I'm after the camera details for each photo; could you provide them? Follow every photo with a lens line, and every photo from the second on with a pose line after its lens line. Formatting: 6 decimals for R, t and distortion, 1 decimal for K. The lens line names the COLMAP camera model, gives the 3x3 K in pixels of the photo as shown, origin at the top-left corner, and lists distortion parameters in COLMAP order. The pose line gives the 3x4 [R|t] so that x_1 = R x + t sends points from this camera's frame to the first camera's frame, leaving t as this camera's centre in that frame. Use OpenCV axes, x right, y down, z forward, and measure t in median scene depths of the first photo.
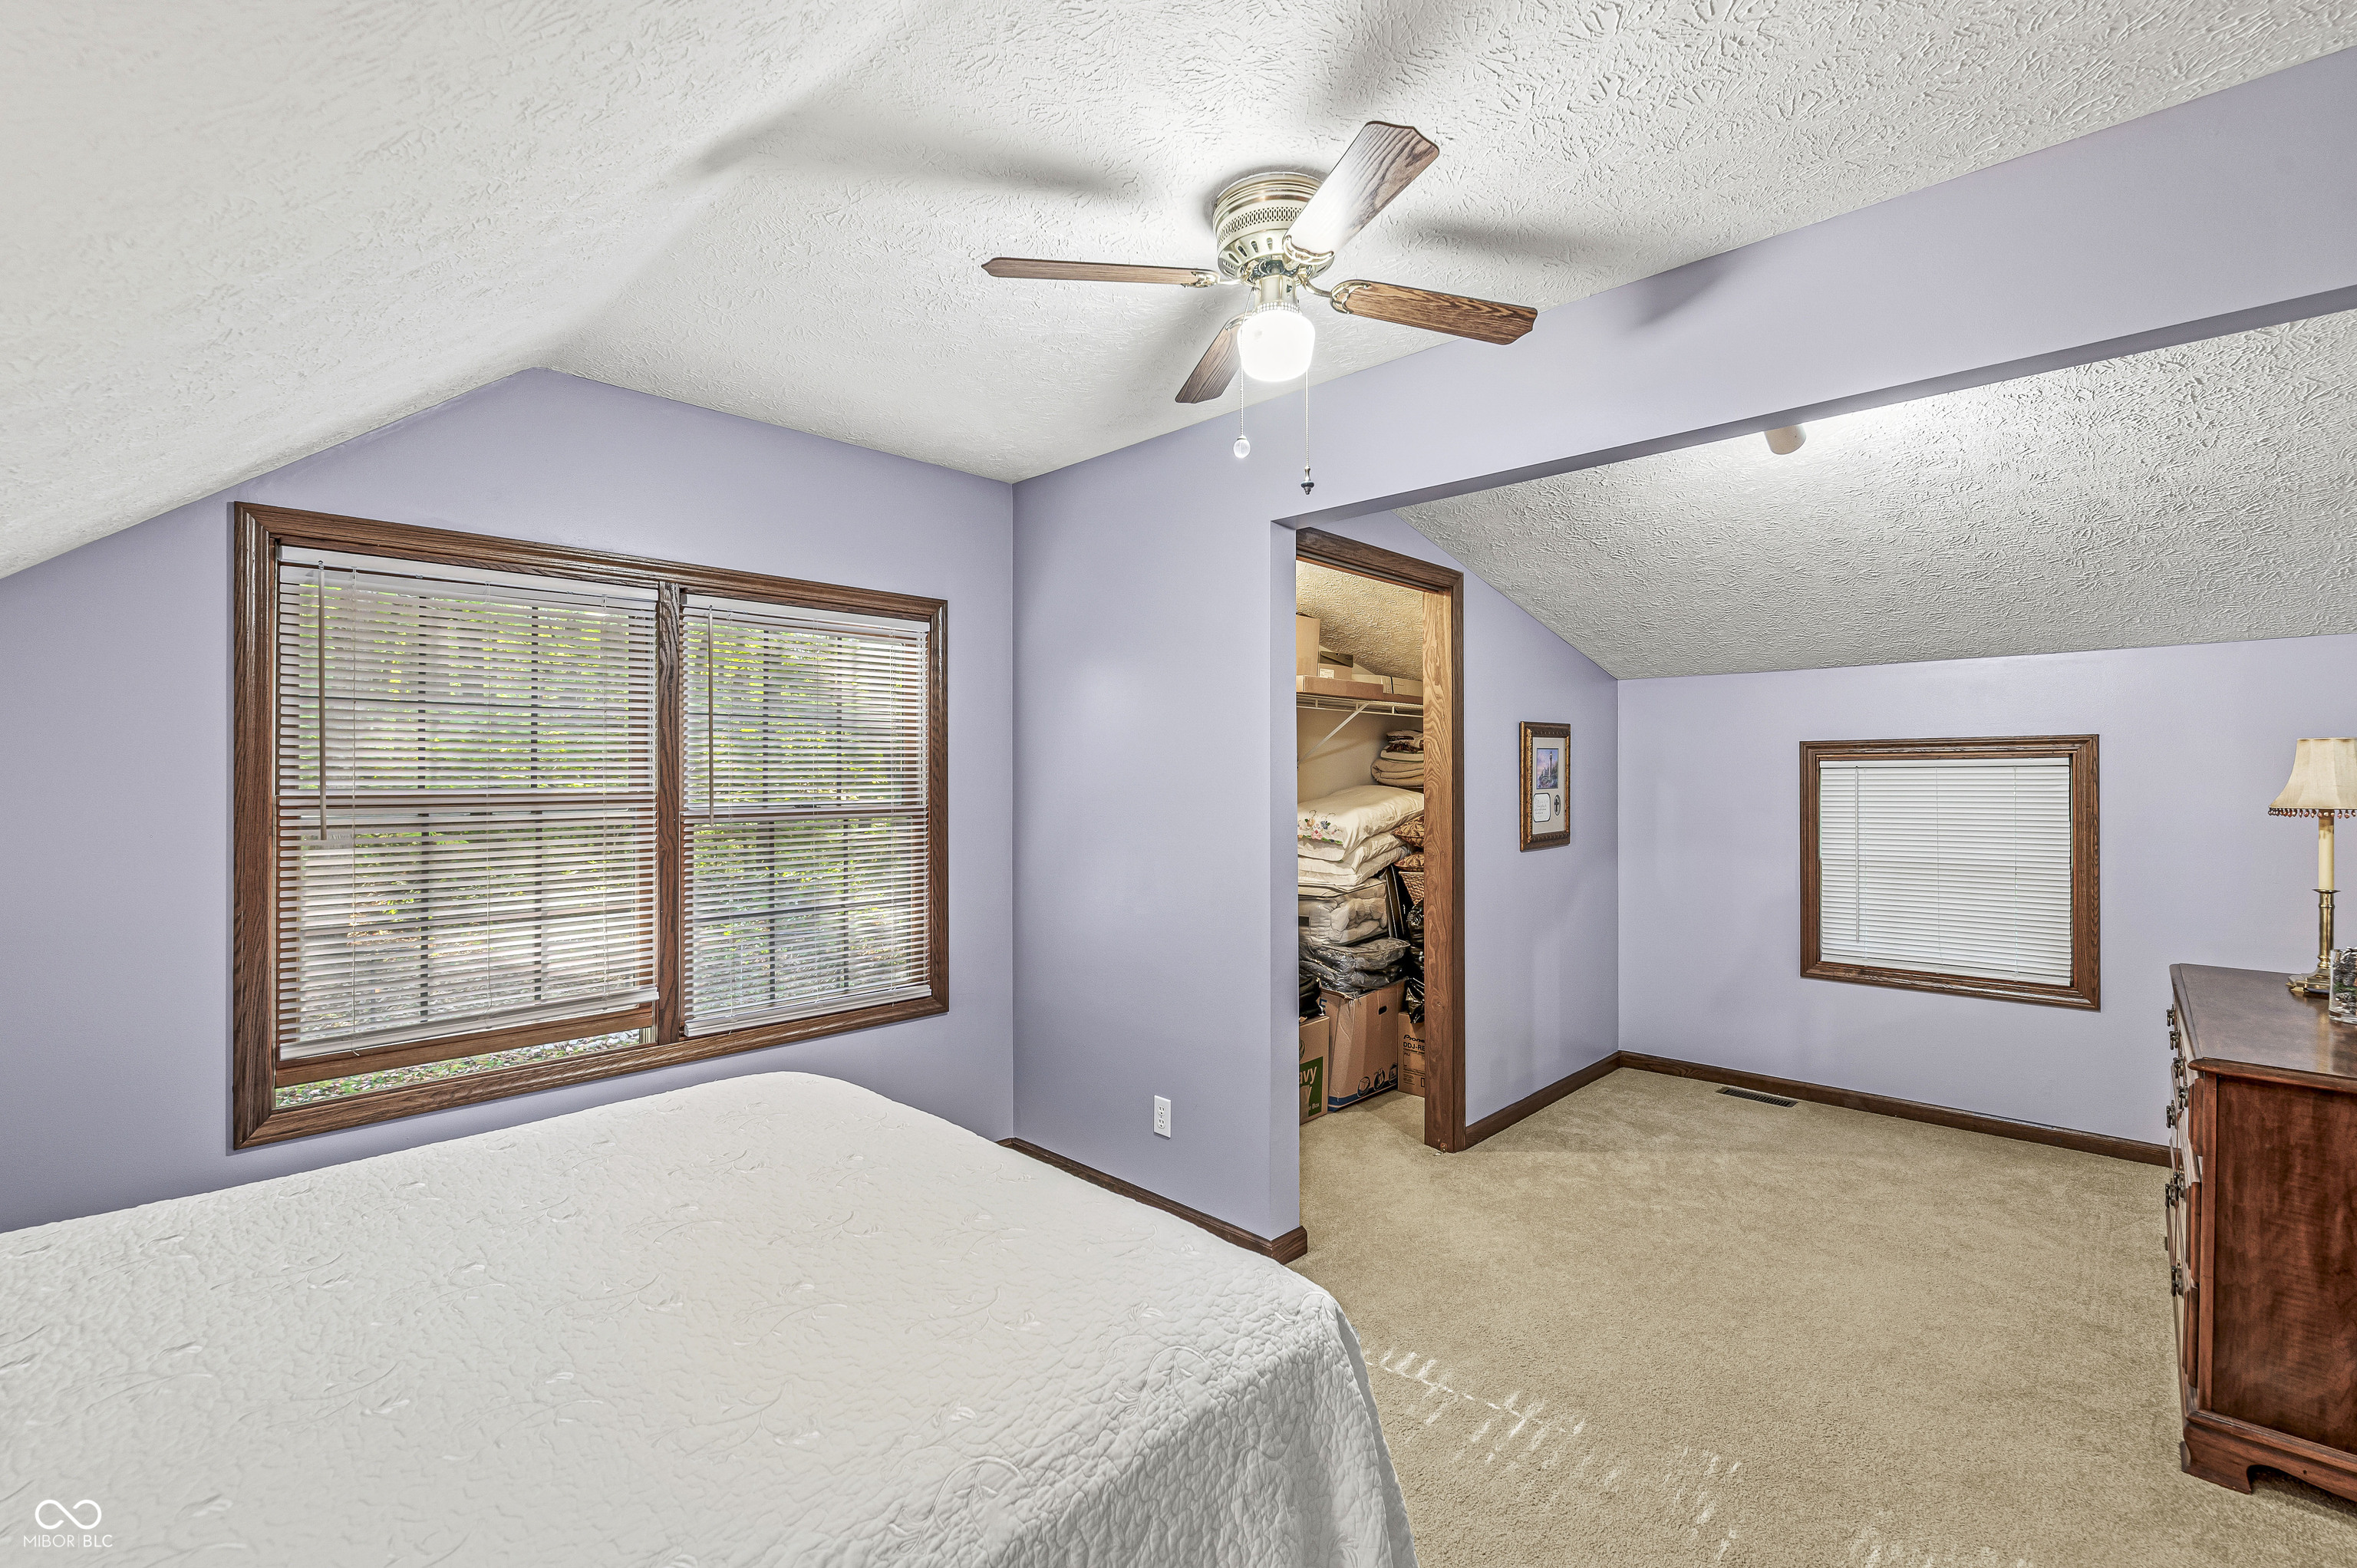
lens RADIAL K [[1034.6, 0, 1179.5], [0, 1034.6, 779.4], [0, 0, 1]] dist [-0.001603, 0.000391]
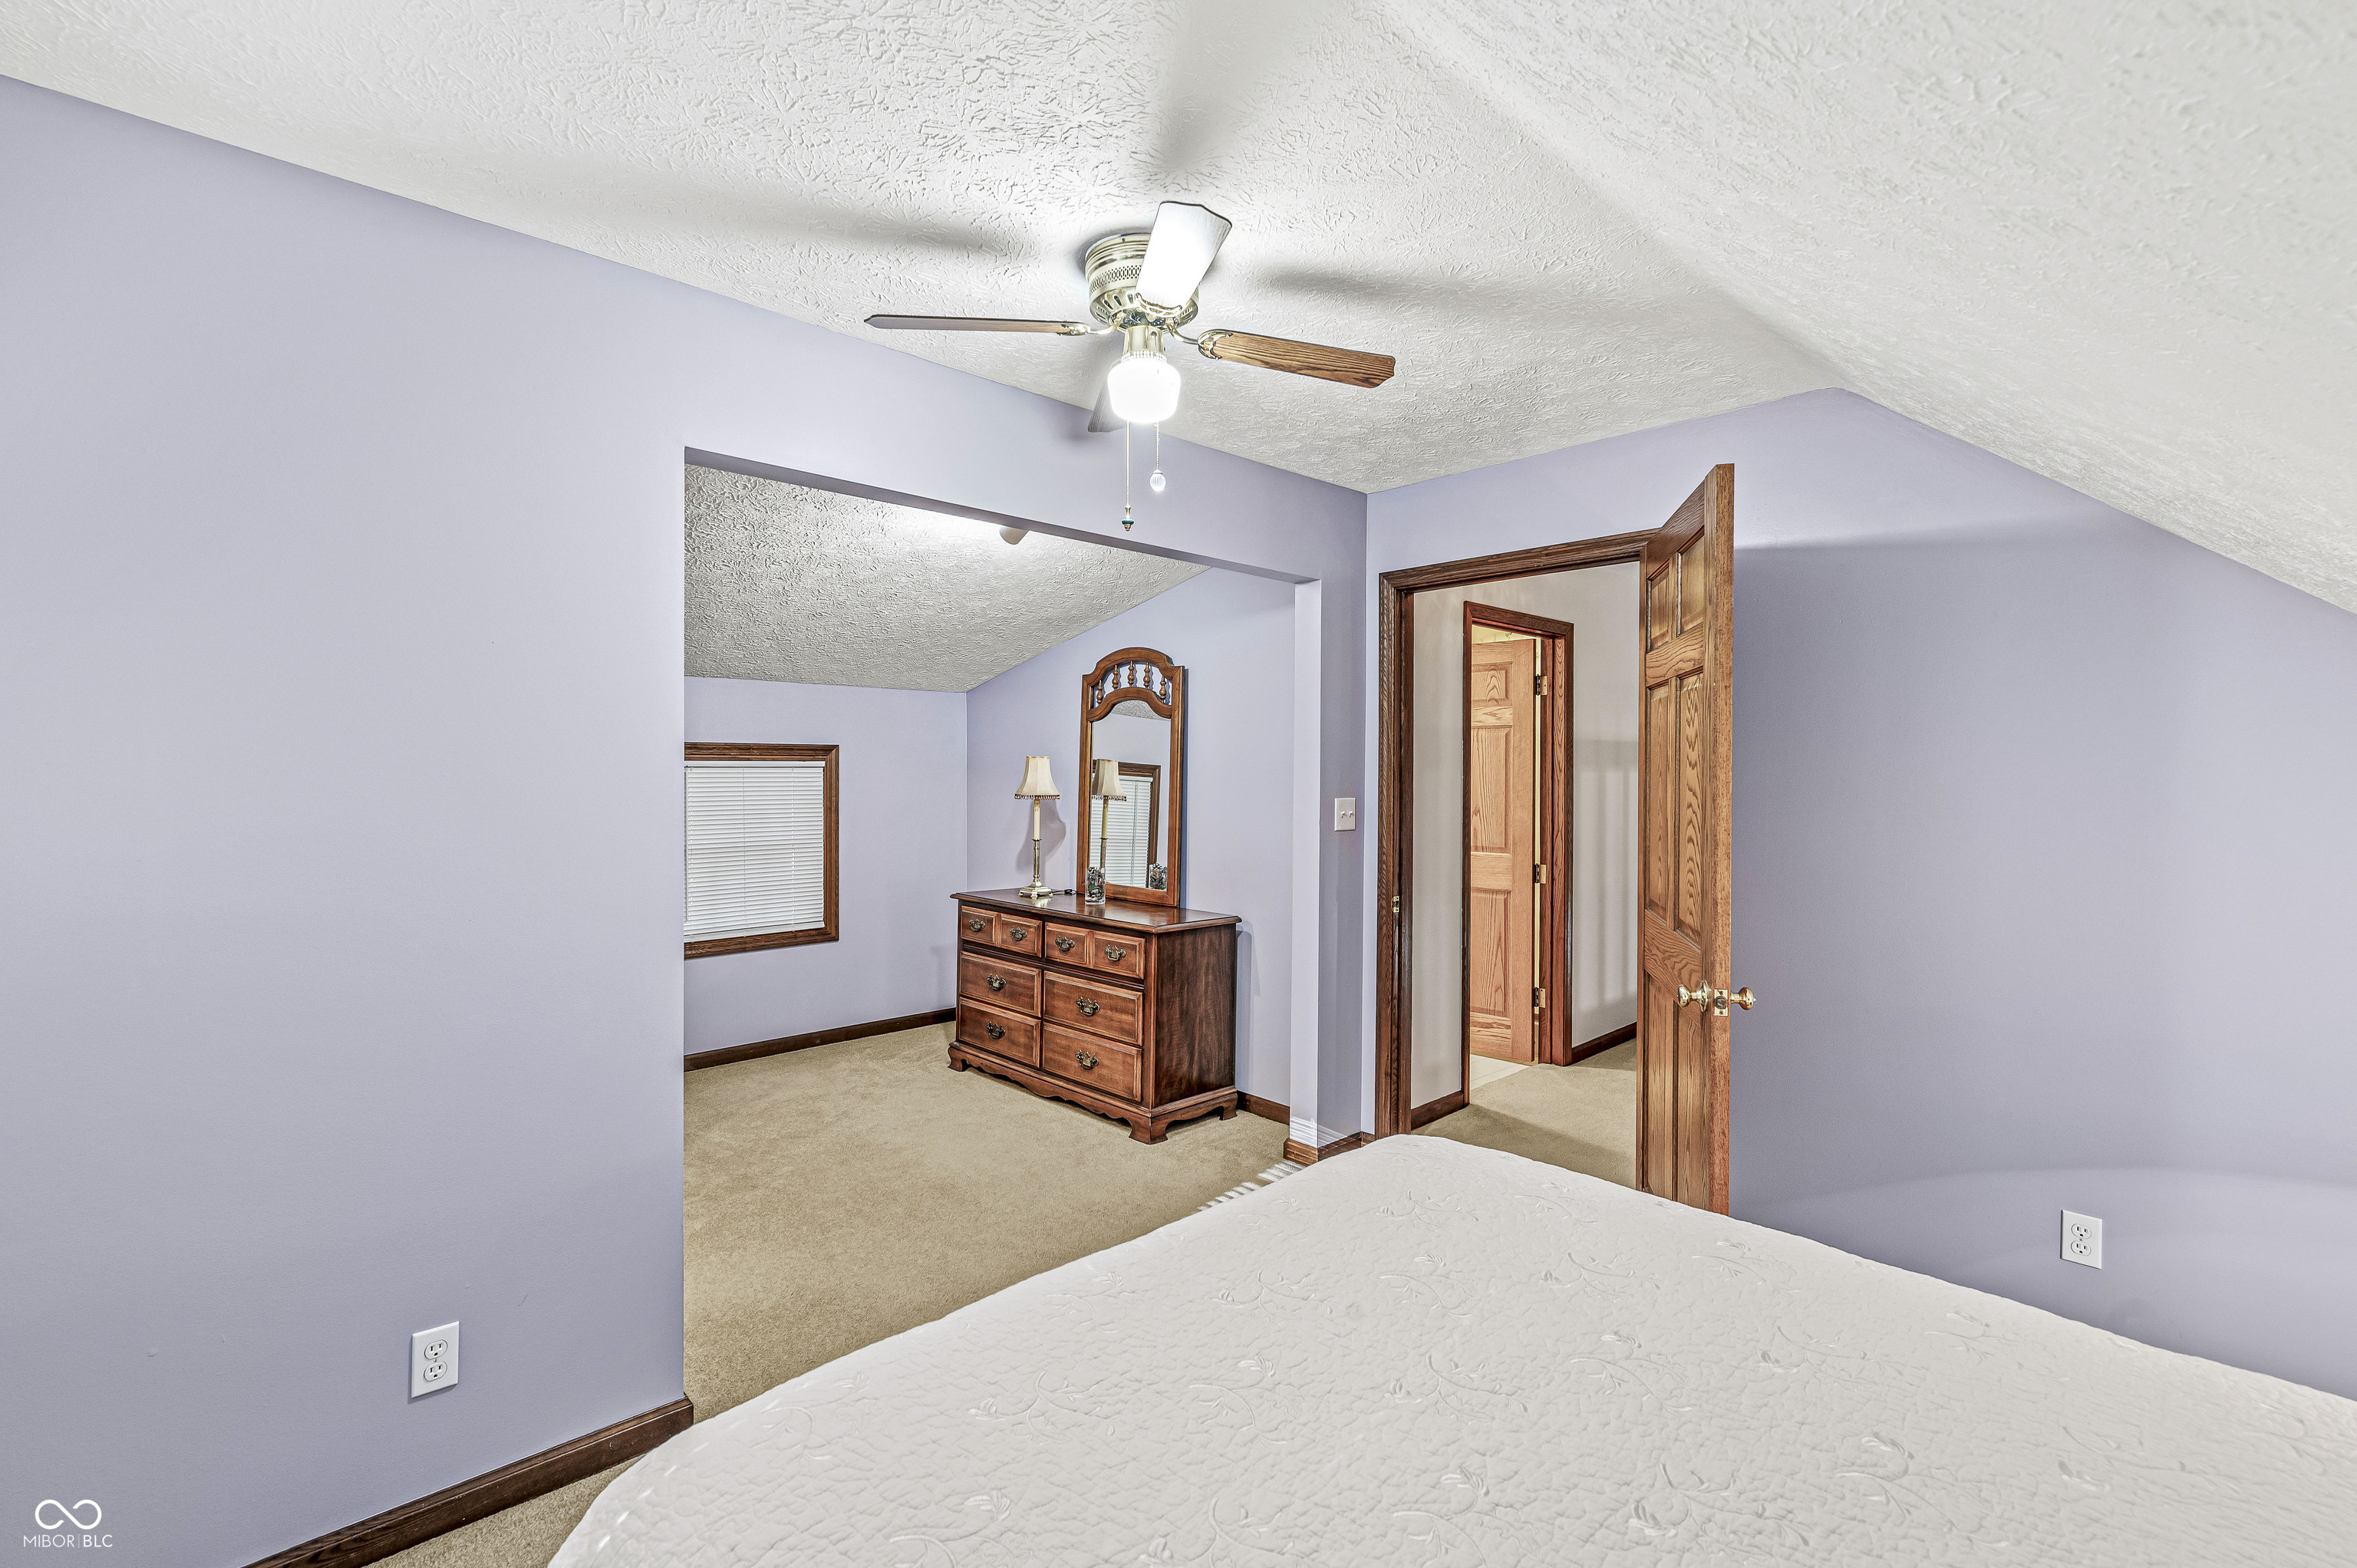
lens RADIAL K [[1034.6, 0, 1180.1], [0, 1034.6, 762.1], [0, 0, 1]] dist [-0.001603, 0.000391]
pose [[0.045865, 0.007325, 0.998921, -0.439667], [-0.001708, 0.999972, -0.007254, -0.010326], [-0.998946, -0.001374, 0.045876, 0.403402]]
